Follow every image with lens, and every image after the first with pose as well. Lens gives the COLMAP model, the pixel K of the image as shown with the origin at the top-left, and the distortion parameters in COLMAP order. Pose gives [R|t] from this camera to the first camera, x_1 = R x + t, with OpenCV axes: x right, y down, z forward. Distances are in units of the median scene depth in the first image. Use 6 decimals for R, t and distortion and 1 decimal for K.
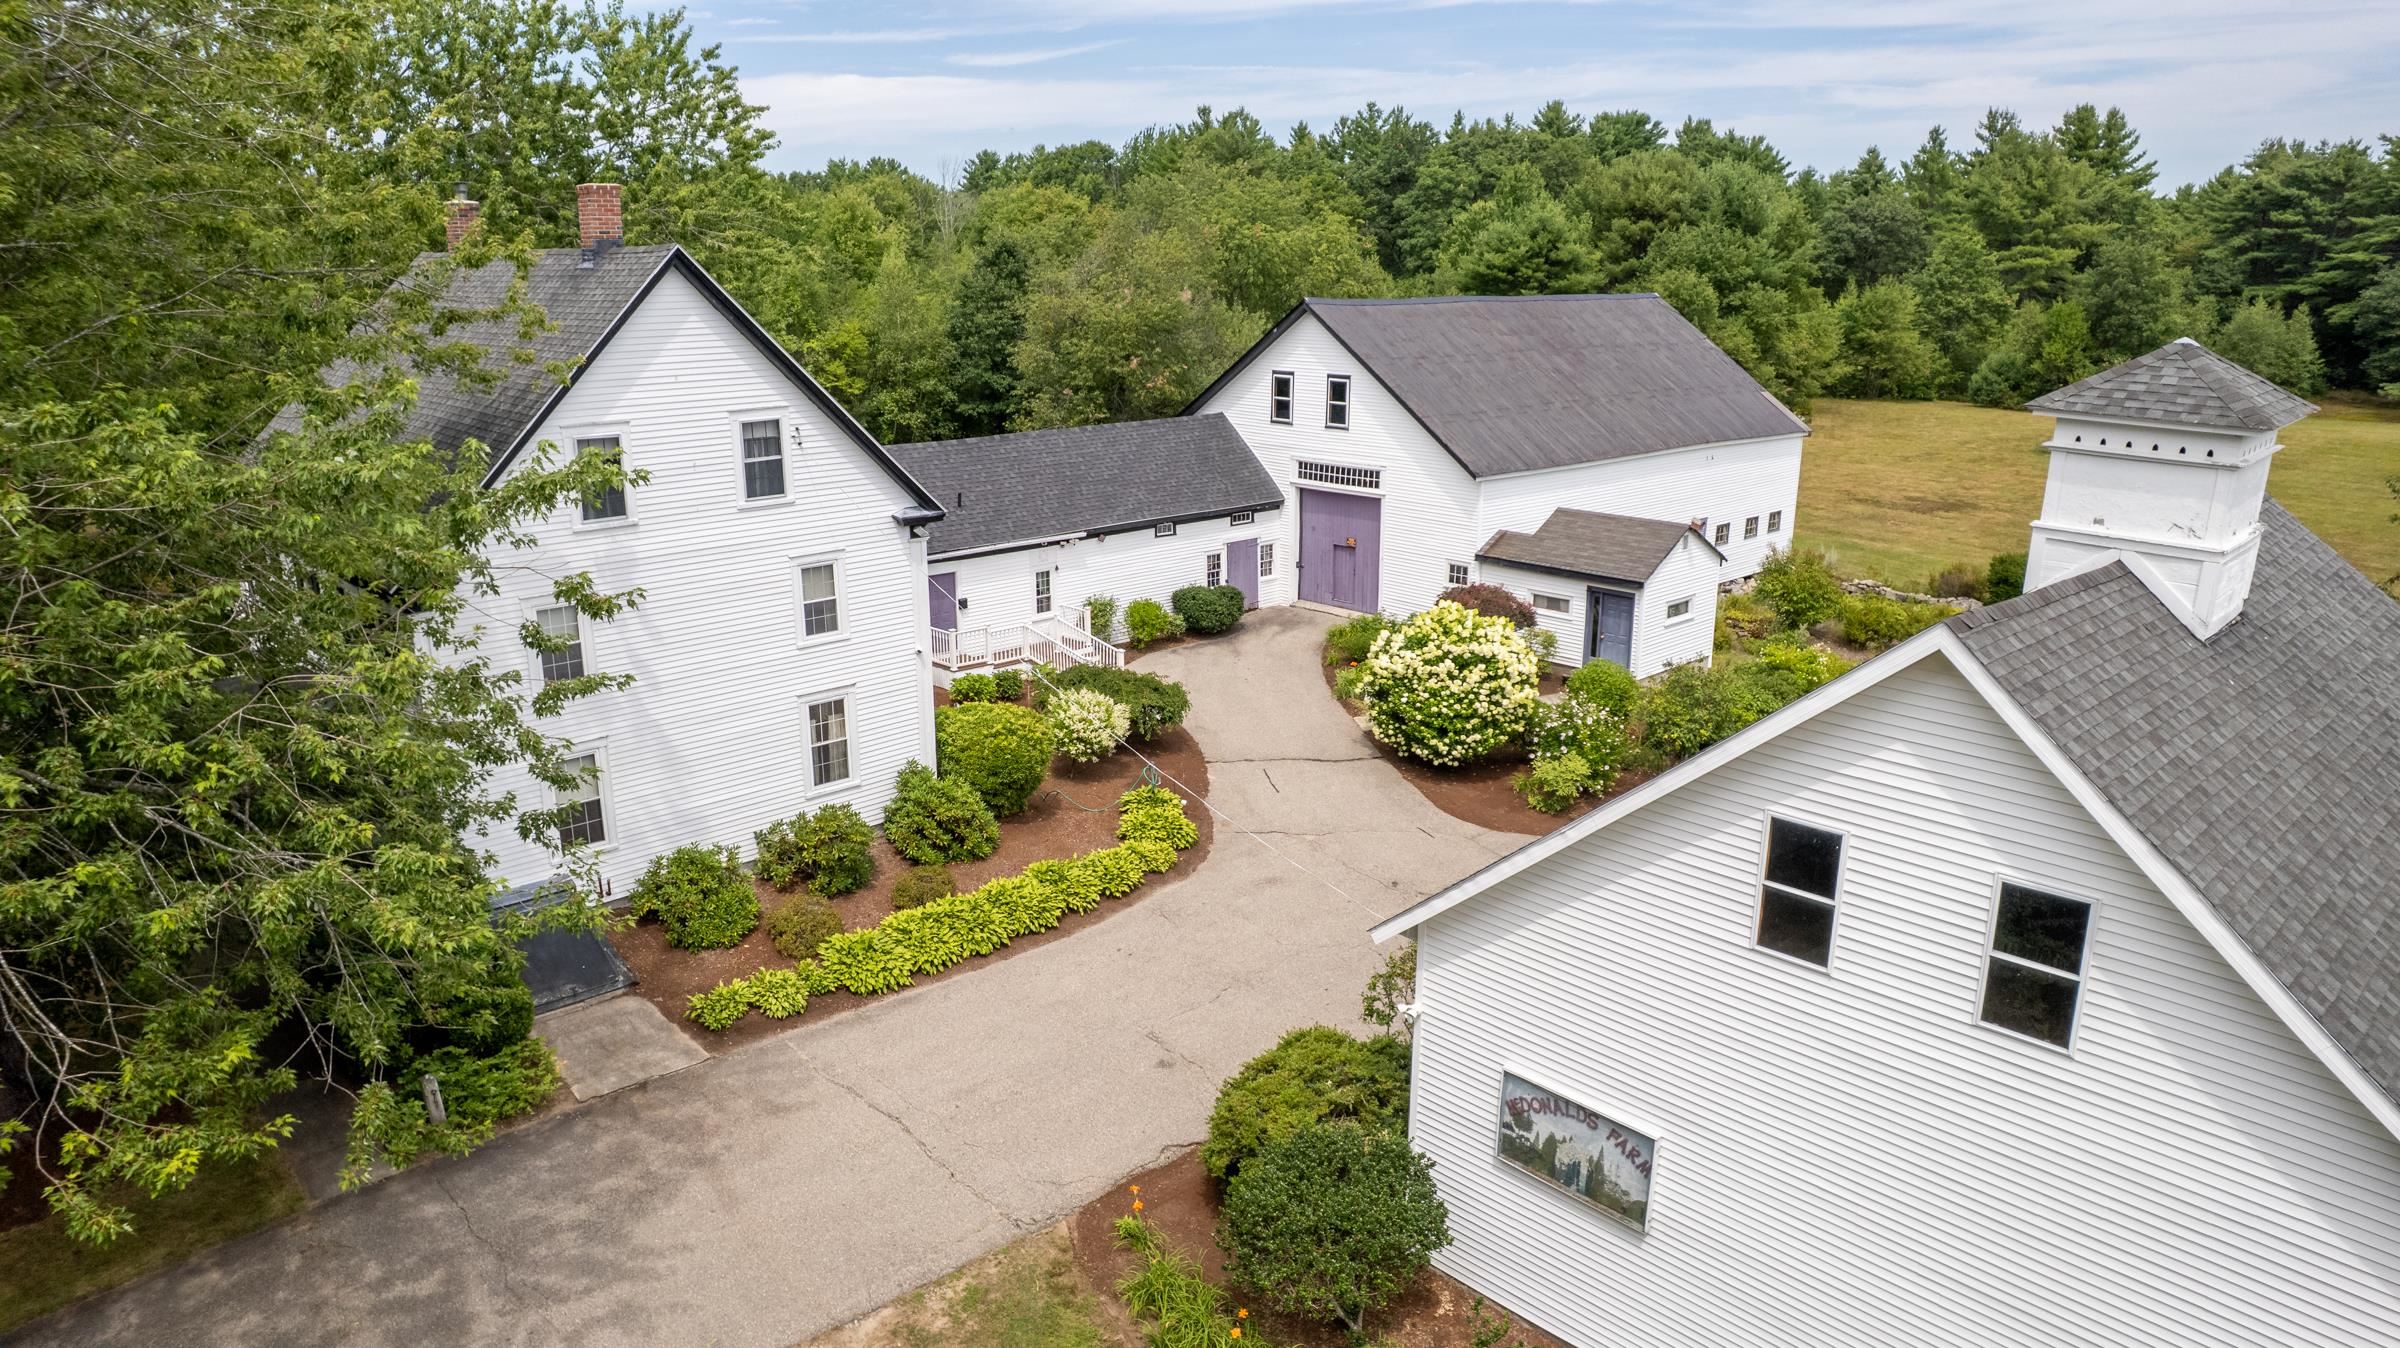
lens RADIAL K [[1526.4, 0, 1198.5], [0, 1526.4, 664.9], [0, 0, 1]] dist [-0.073245, 0.060525]
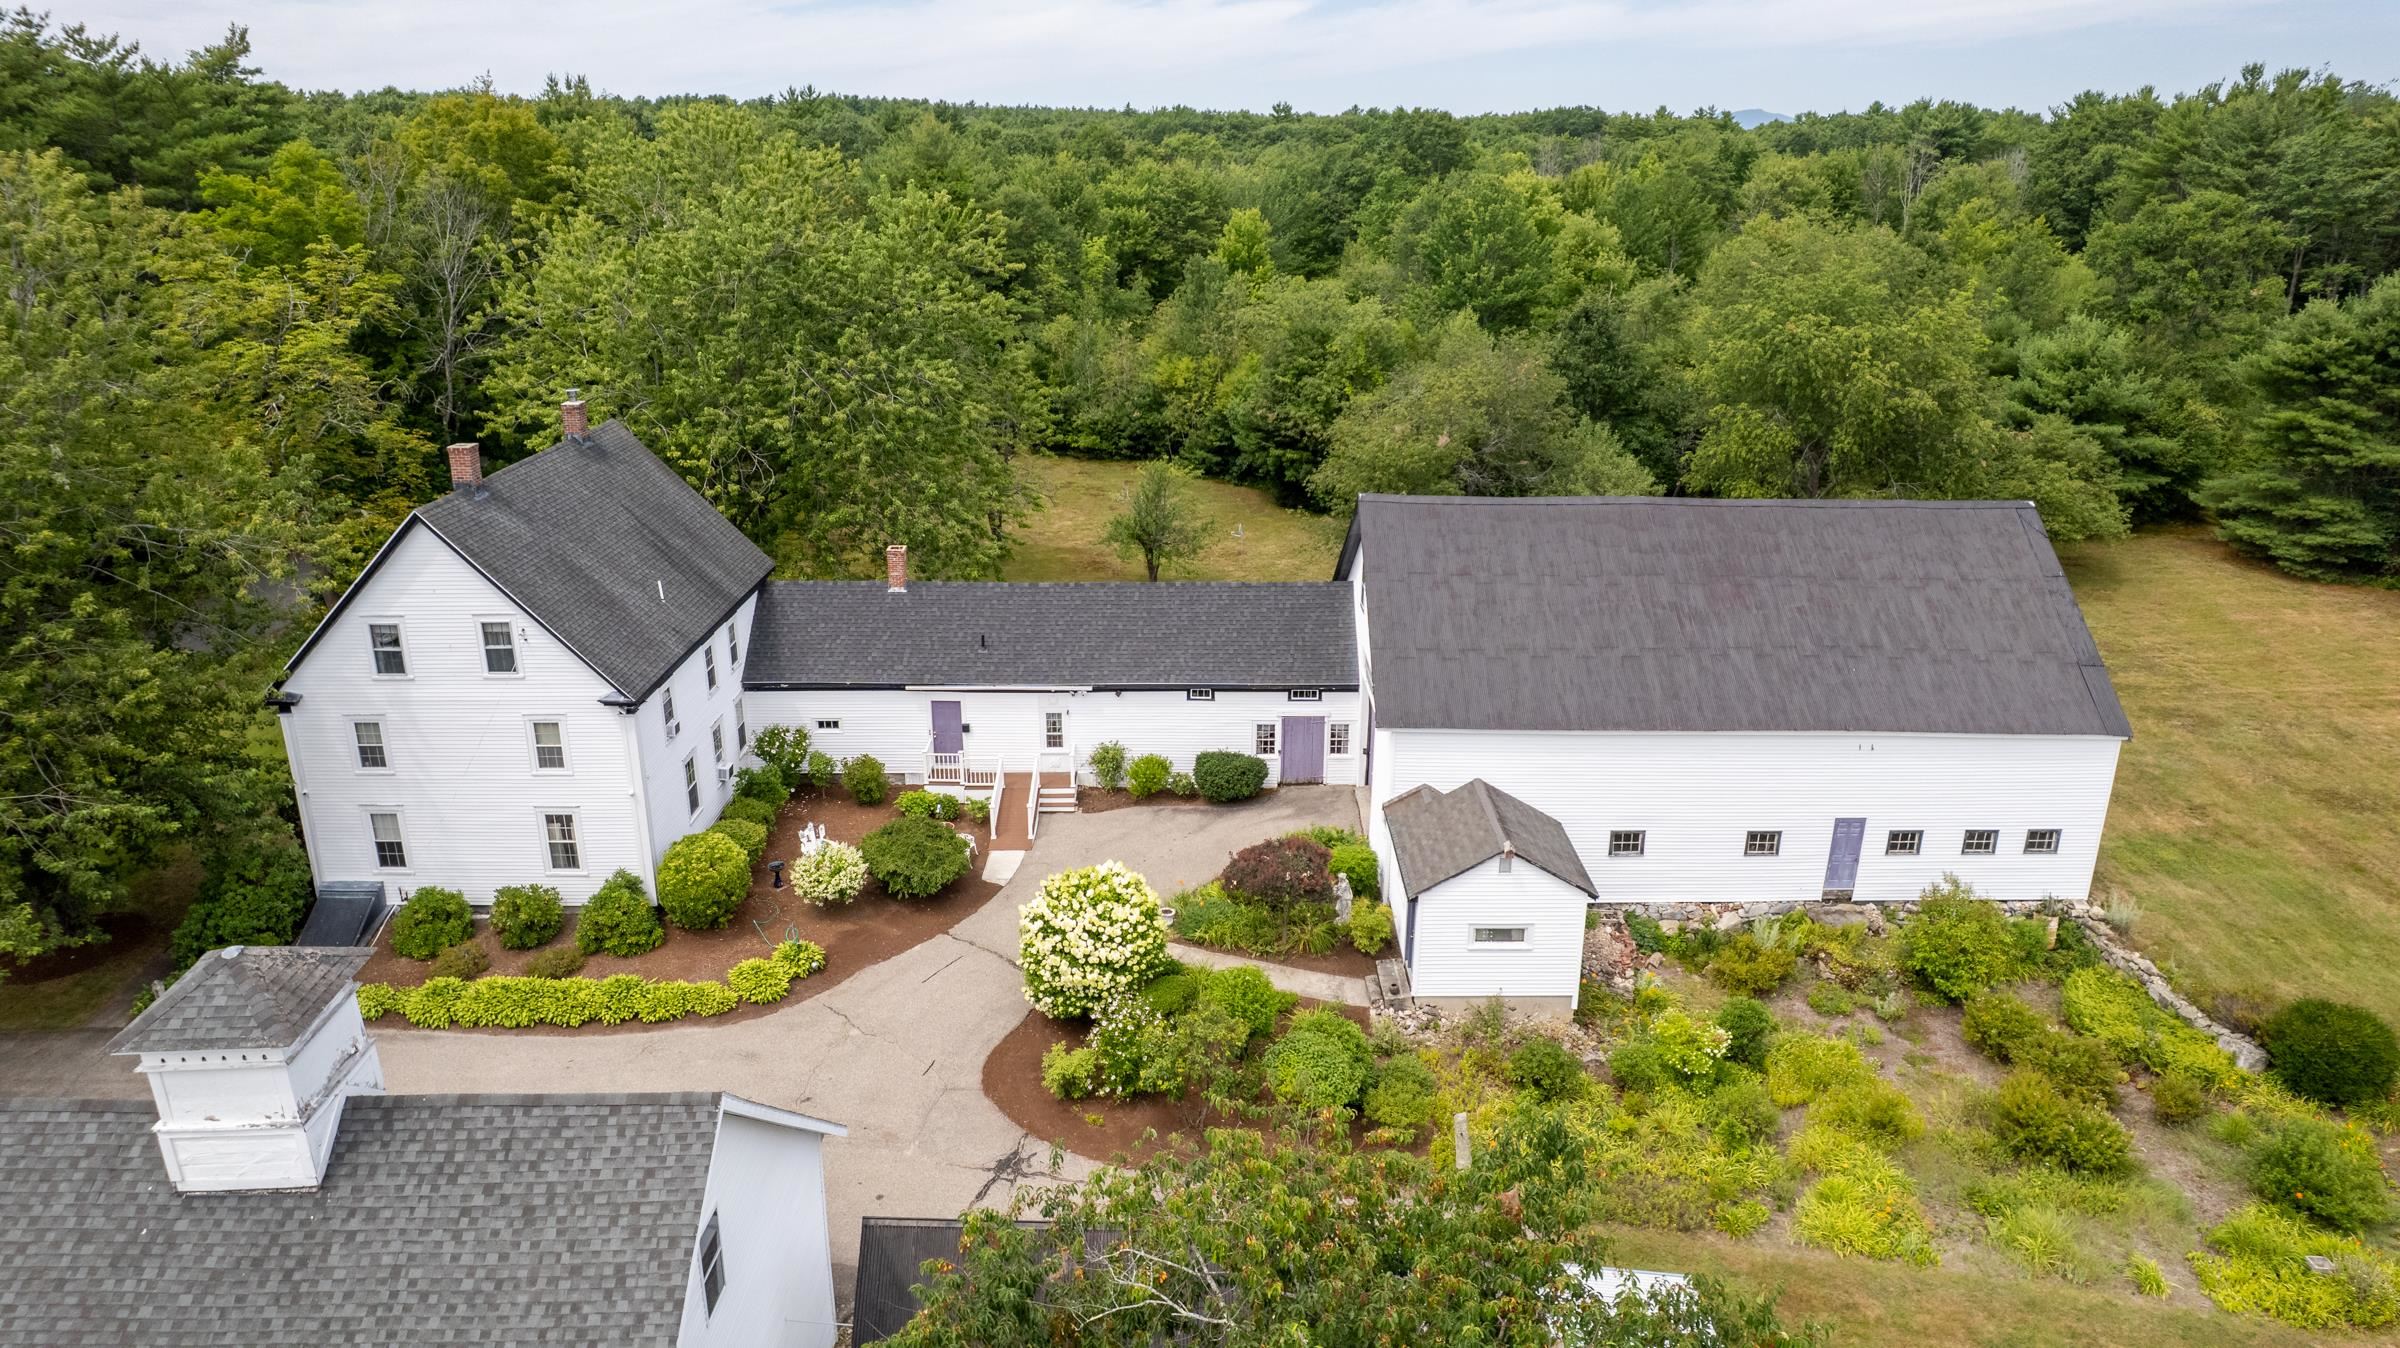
lens RADIAL K [[1526.4, 0, 1198.5], [0, 1526.4, 664.9], [0, 0, 1]] dist [-0.073245, 0.060525]
pose [[0.729325, 0.221059, -0.647470, 0.672049], [-0.179261, 0.975044, 0.130975, -0.252996], [0.660265, 0.020543, 0.750751, 0.214239]]
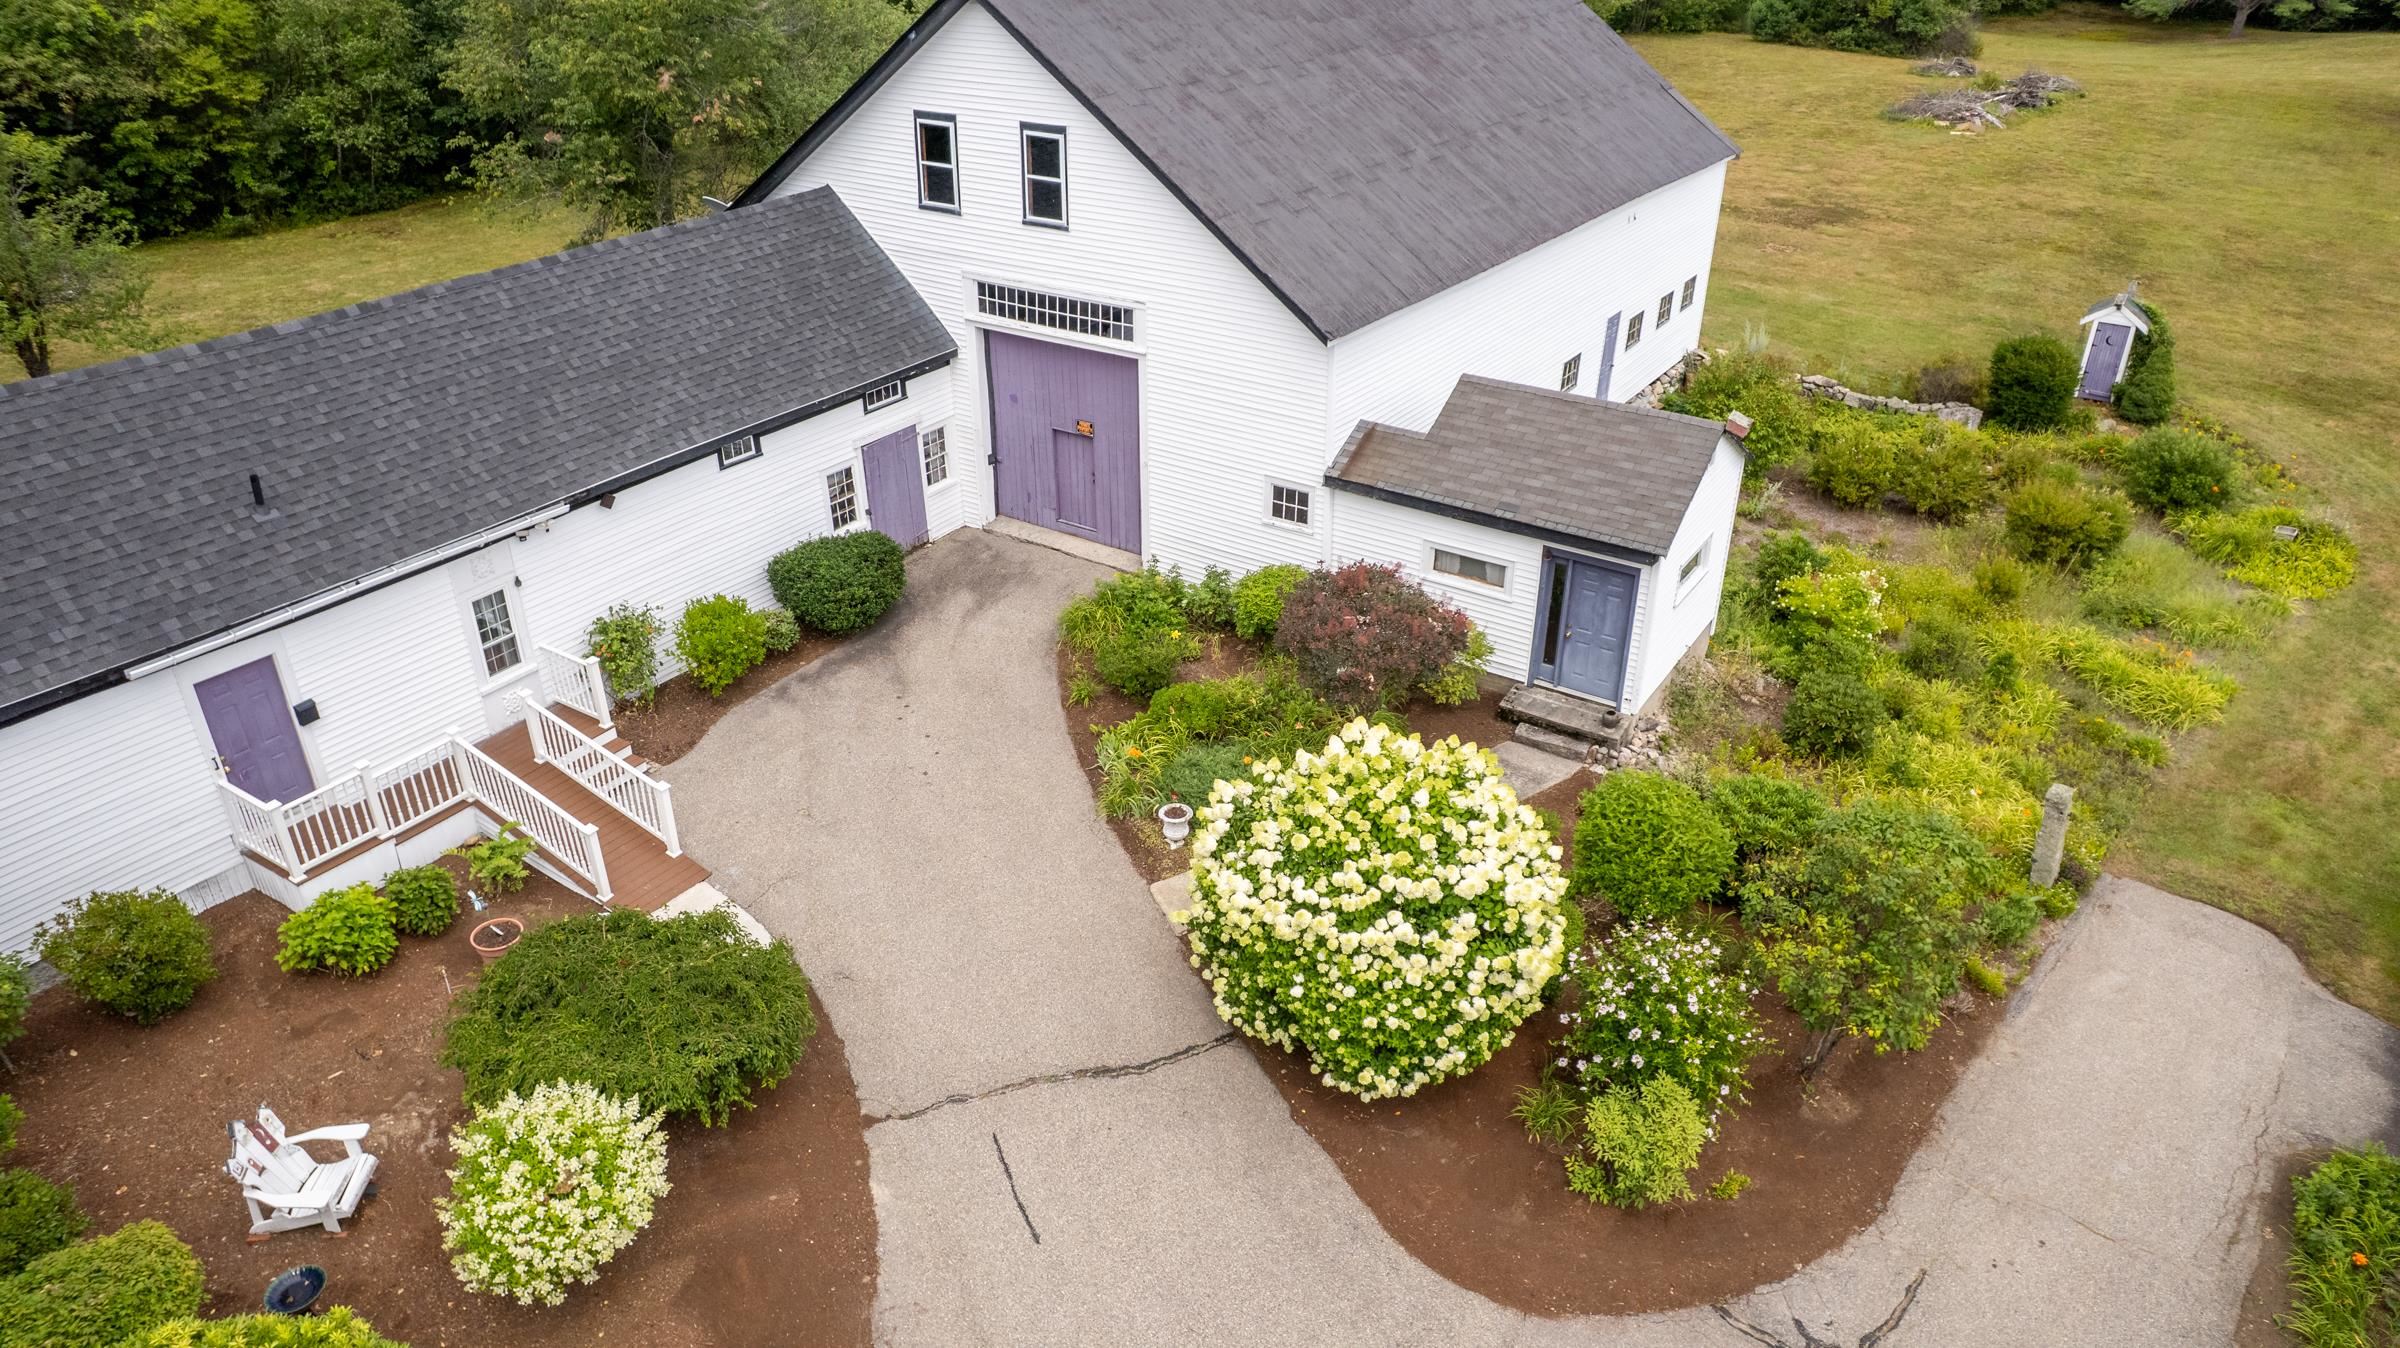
lens RADIAL K [[1526.4, 0, 1198.5], [0, 1526.4, 664.9], [0, 0, 1]] dist [-0.073245, 0.060525]
pose [[0.974670, -0.106568, 0.196625, 0.022542], [0.056674, 0.968168, 0.243801, -0.139450], [-0.216347, -0.226482, 0.949684, 0.465252]]
